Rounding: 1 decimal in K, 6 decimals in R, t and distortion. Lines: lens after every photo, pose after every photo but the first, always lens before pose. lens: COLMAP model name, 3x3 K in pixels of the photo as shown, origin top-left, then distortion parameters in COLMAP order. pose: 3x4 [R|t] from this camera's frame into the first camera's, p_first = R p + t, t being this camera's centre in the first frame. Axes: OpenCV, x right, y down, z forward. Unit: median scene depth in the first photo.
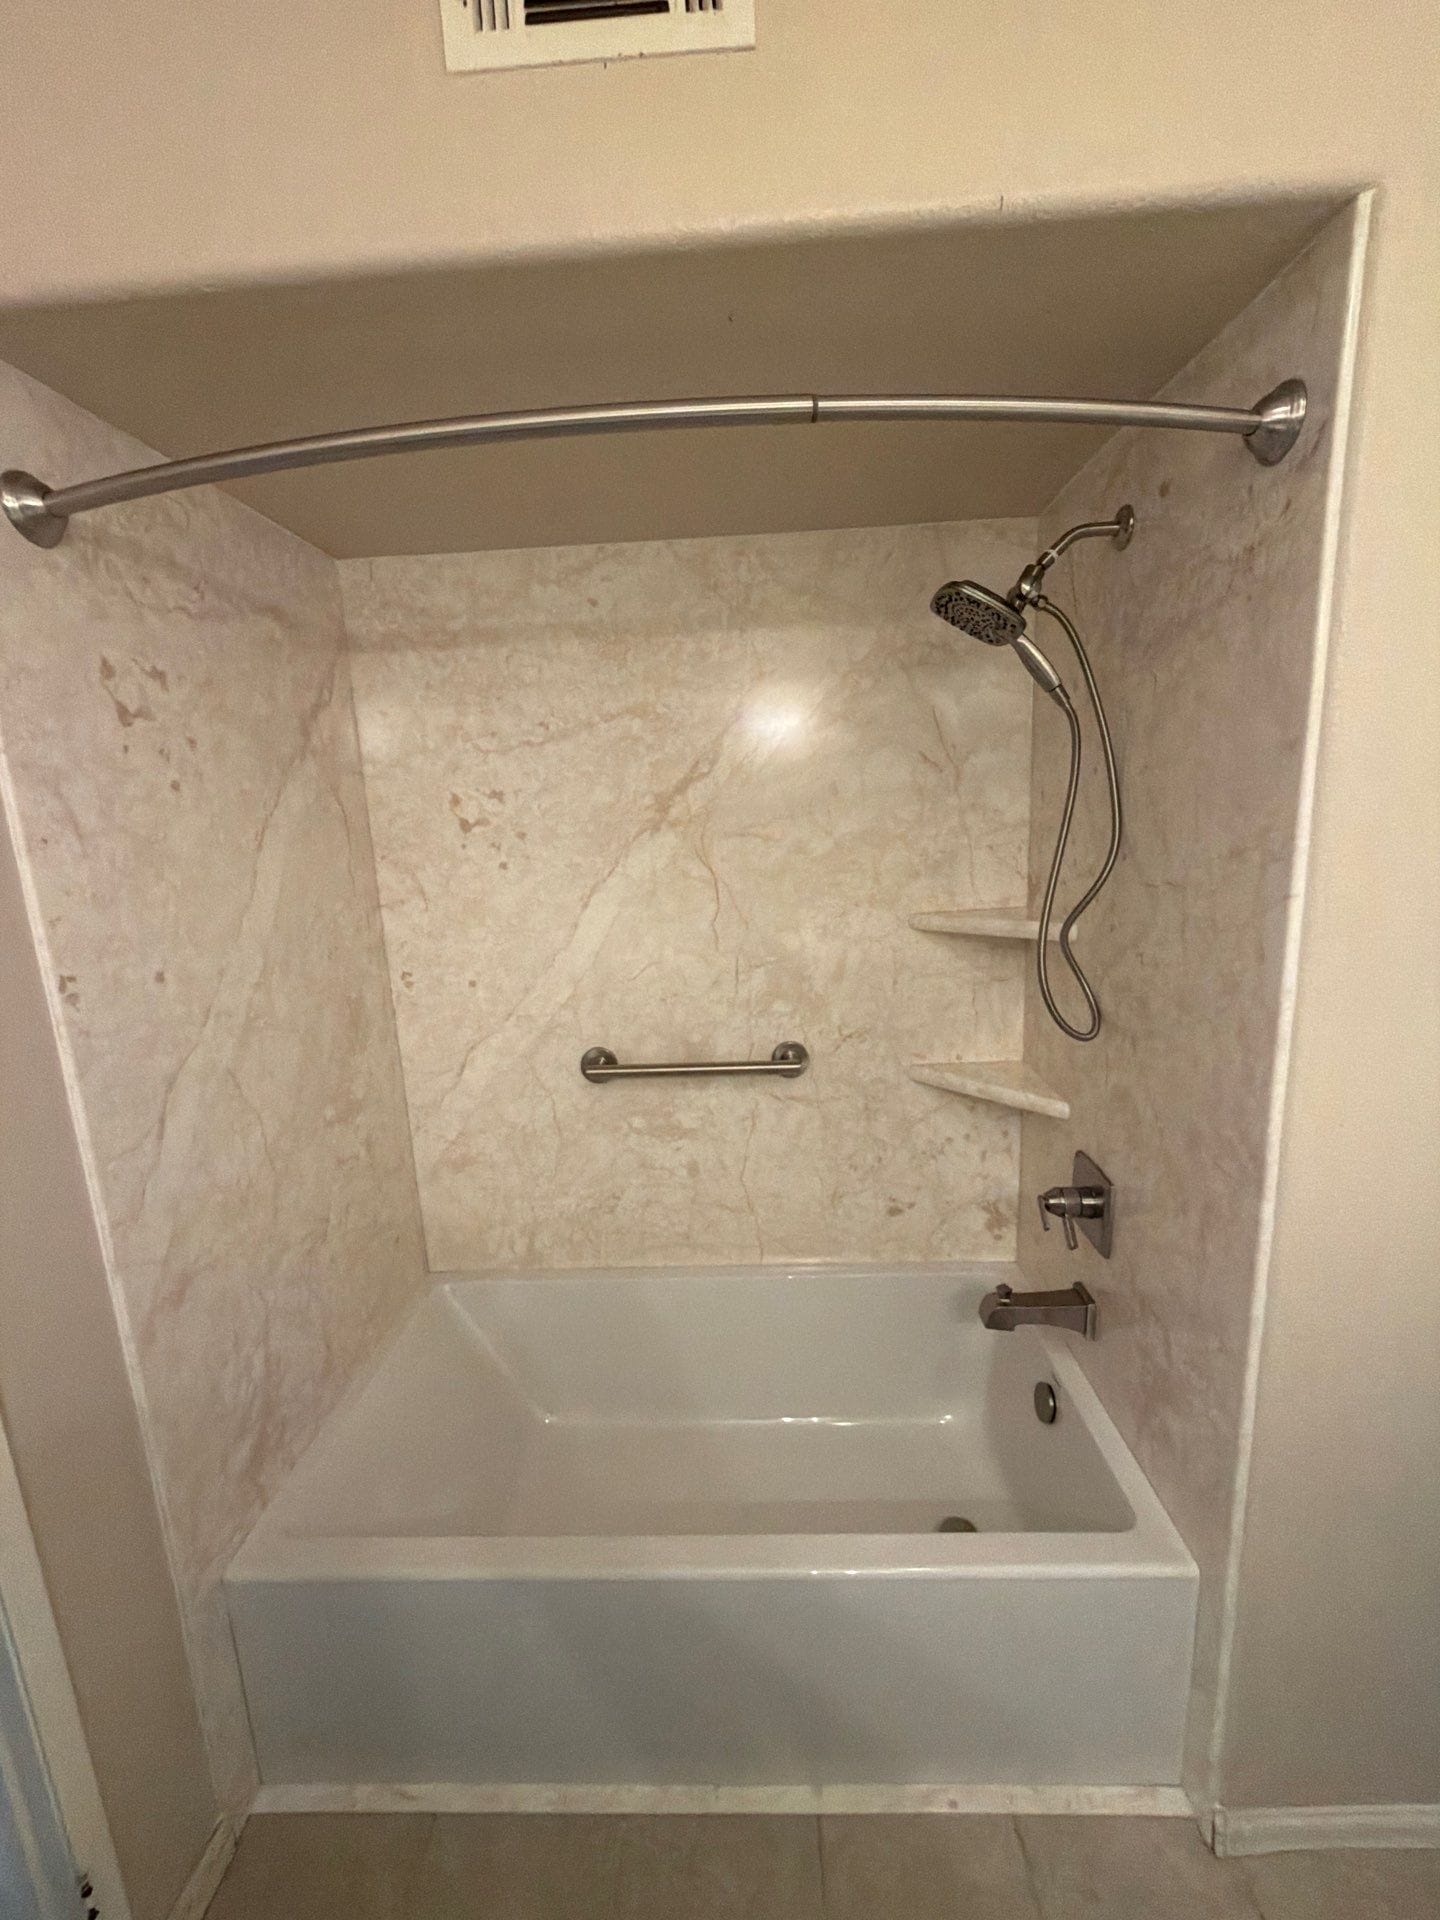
lens RADIAL K [[774.2, 0, 722.3], [0, 774.2, 955.5], [0, 0, 1]] dist [0.001909, 0.000143]
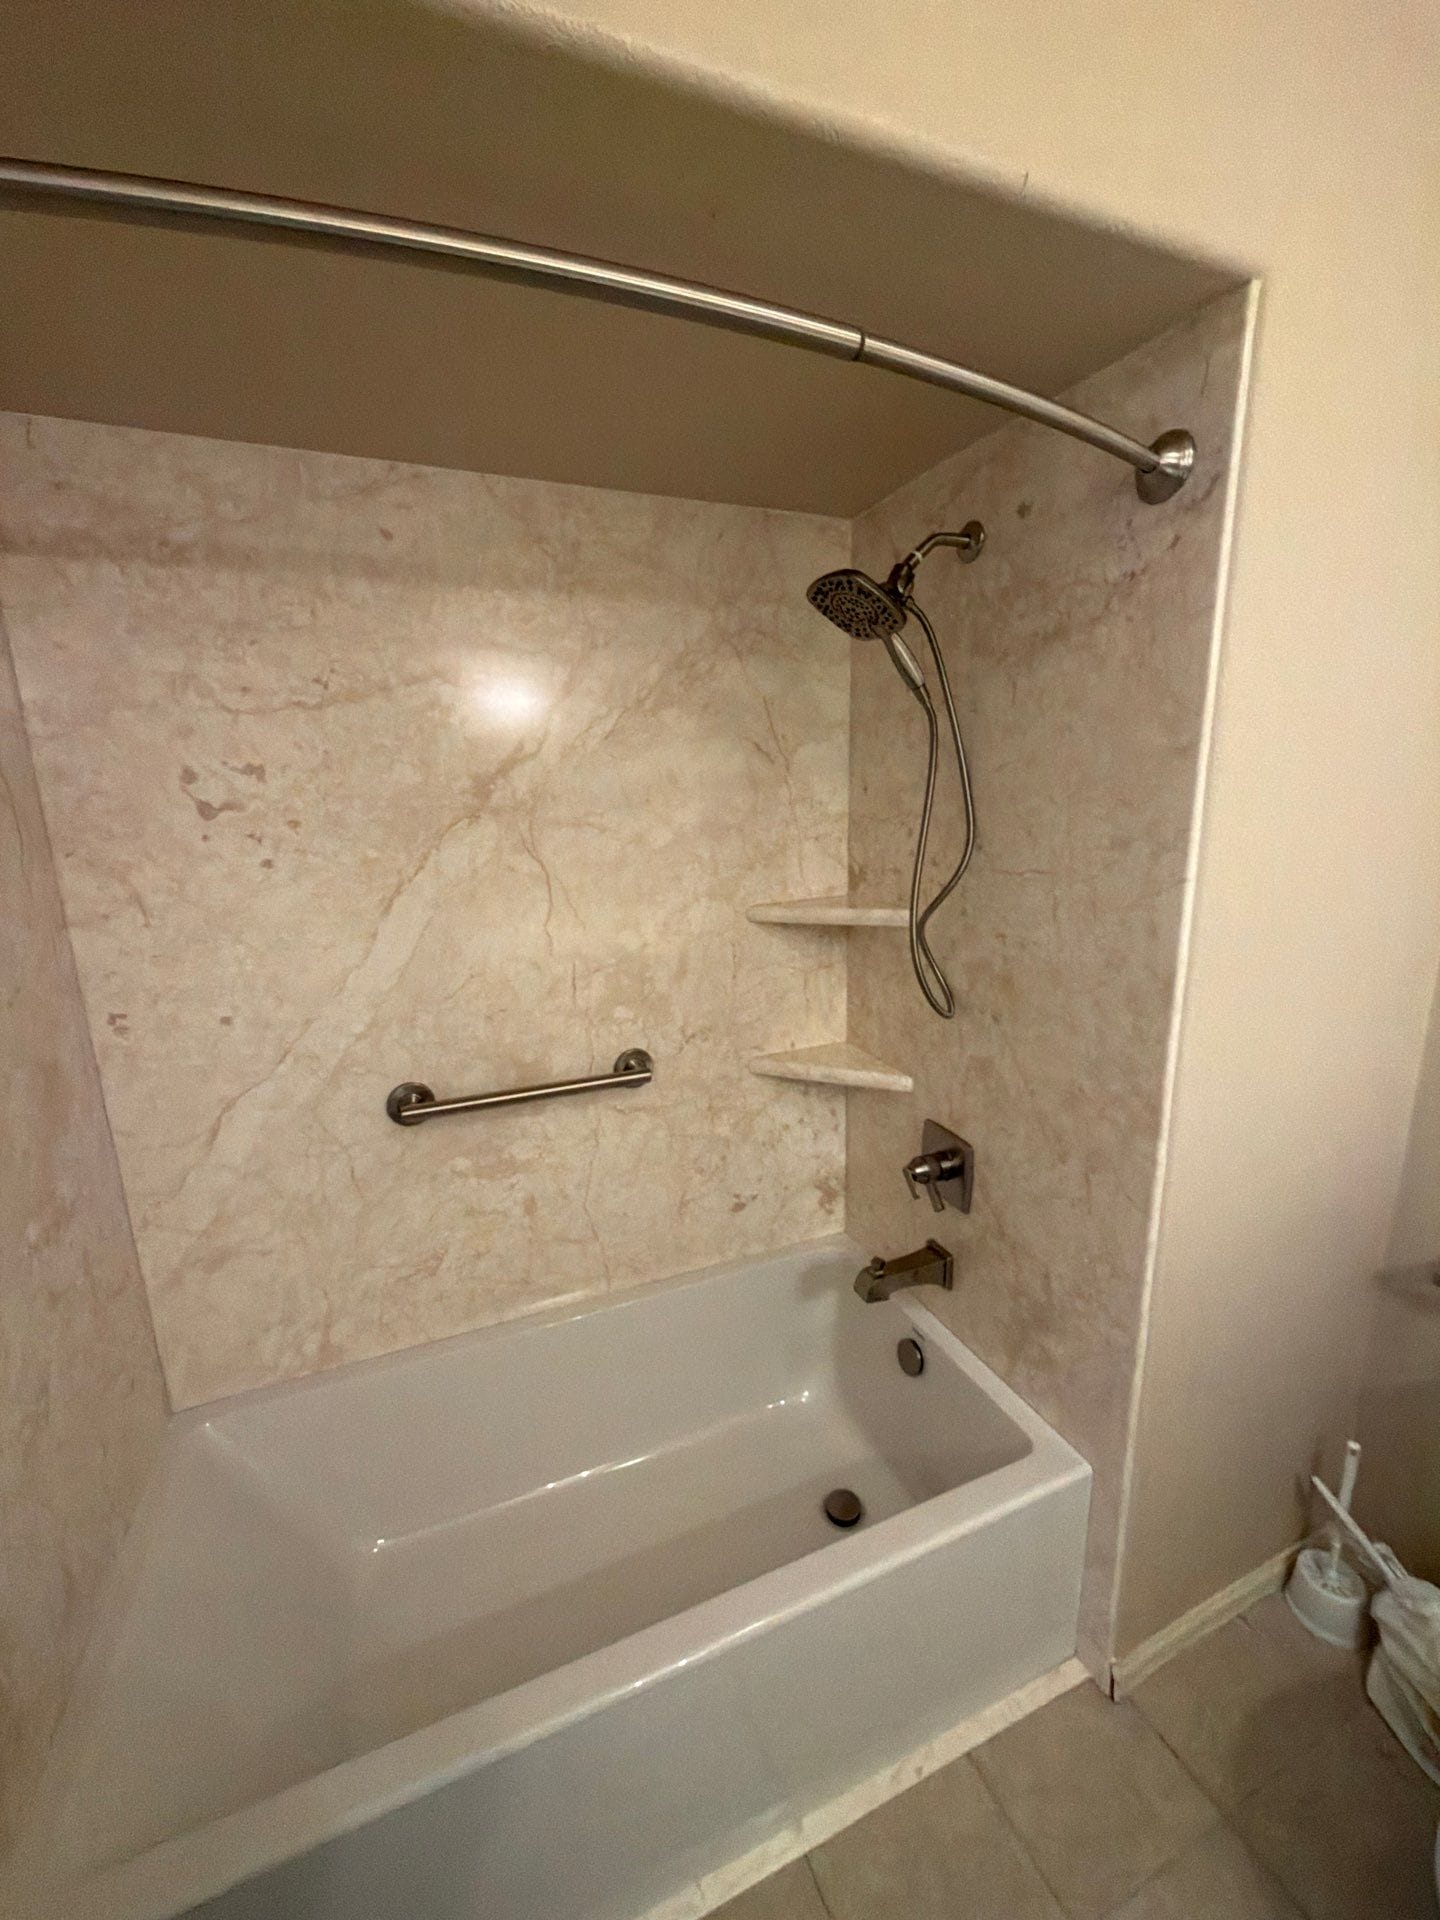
lens RADIAL K [[774.2, 0, 723.8], [0, 774.2, 957.5], [0, 0, 1]] dist [0.001909, 0.000143]
pose [[0.907384, -0.065401, 0.415183, -0.243631], [0.059761, 0.997859, 0.026579, -0.020684], [-0.416032, 0.000695, 0.909350, 0.142485]]
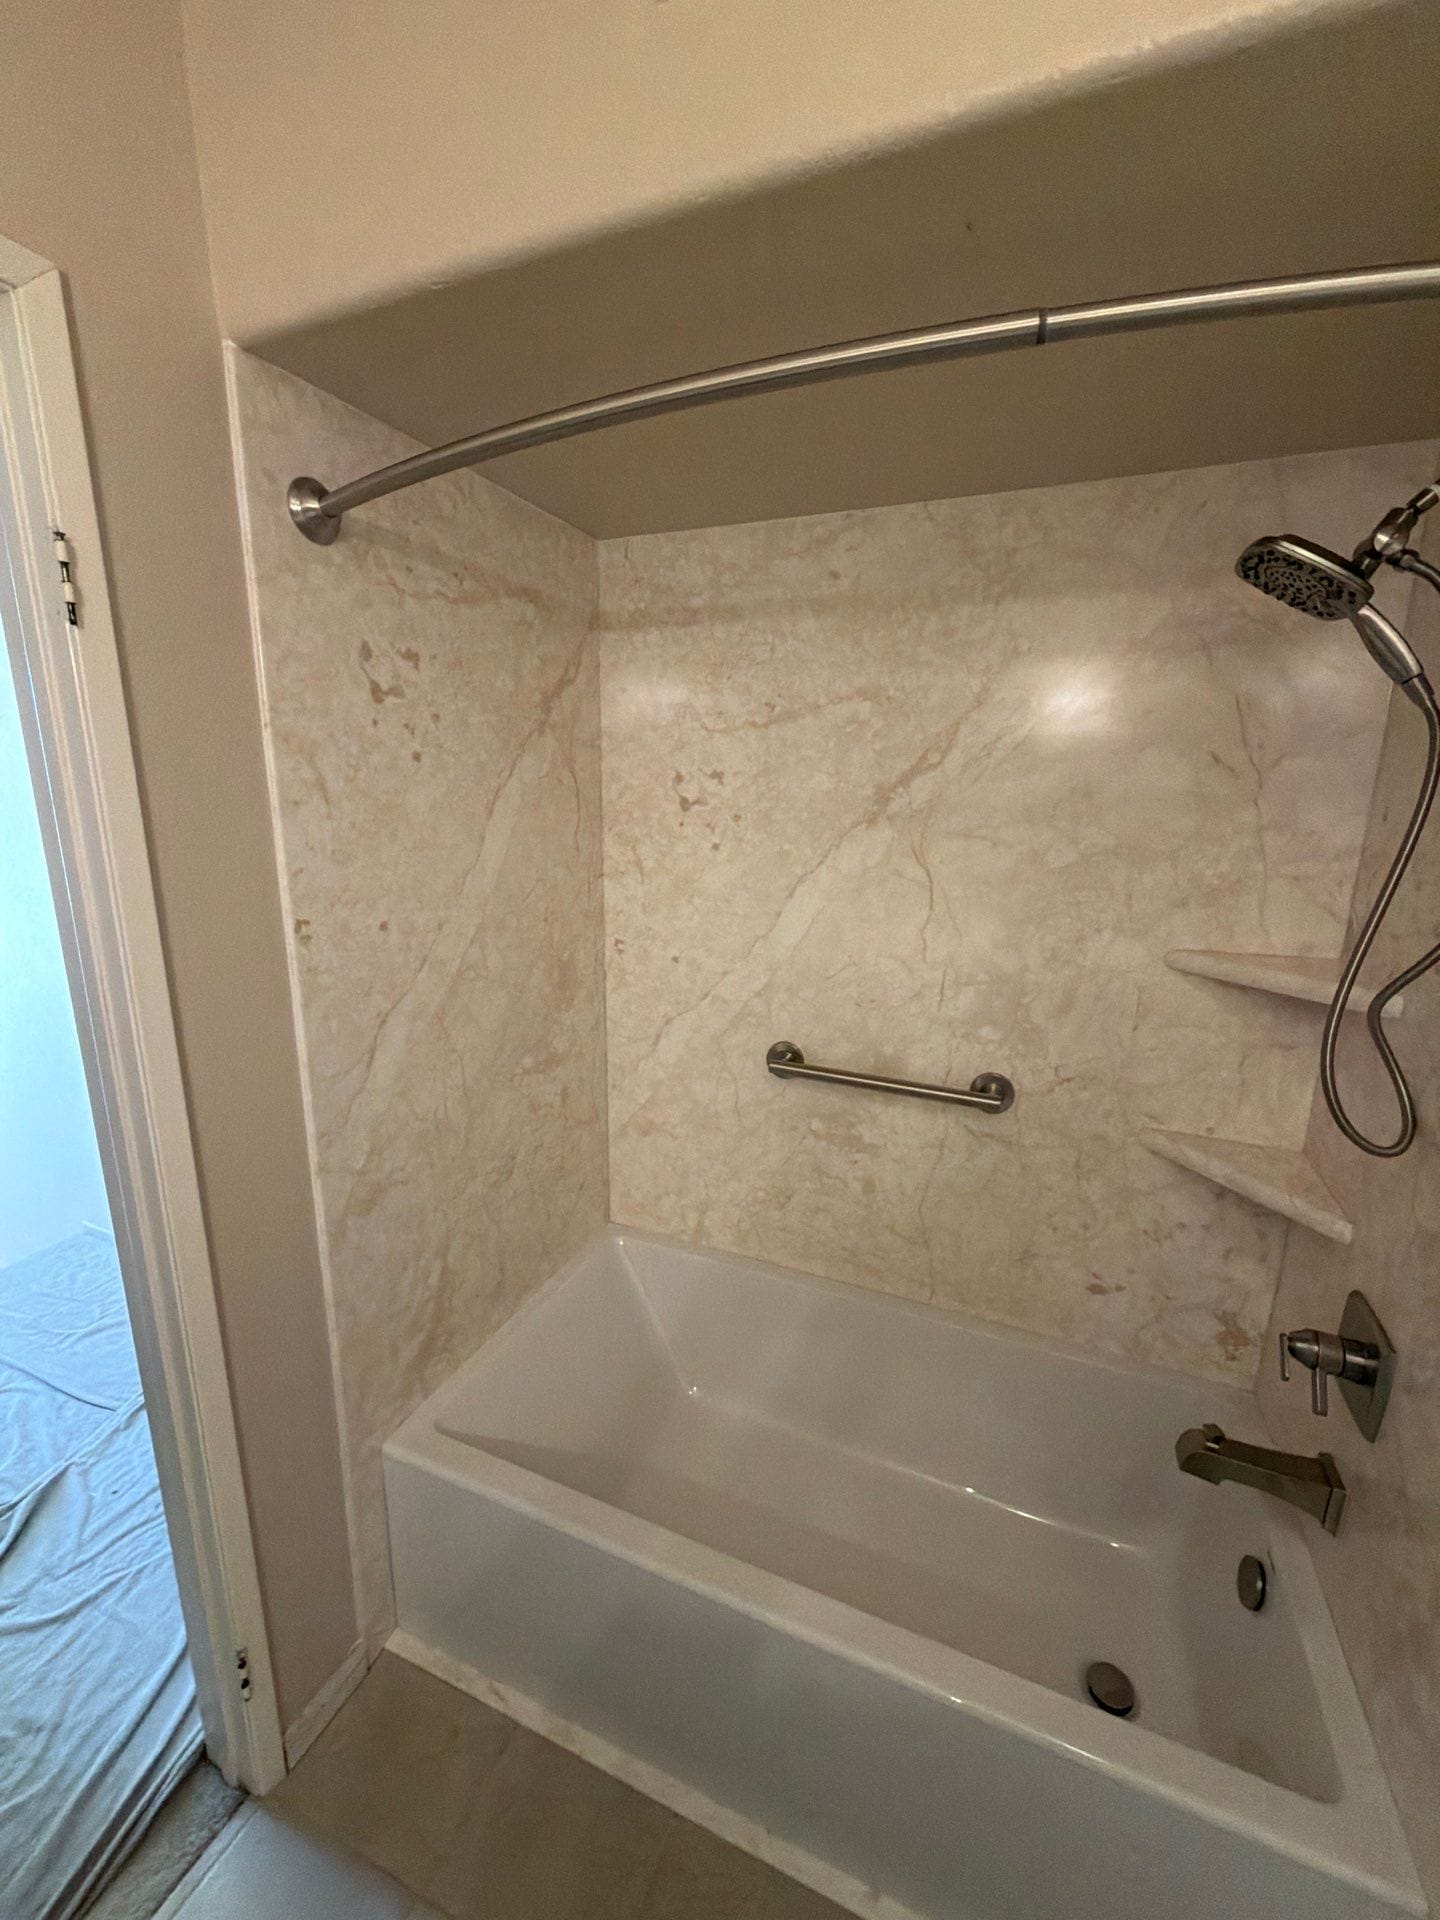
lens RADIAL K [[774.2, 0, 719.4], [0, 774.2, 957.4], [0, 0, 1]] dist [0.001909, 0.000143]
pose [[0.932558, 0.136362, -0.334278, 0.091499], [-0.123538, 0.990558, 0.059437, -0.043112], [0.339227, -0.014132, 0.940599, 0.077577]]
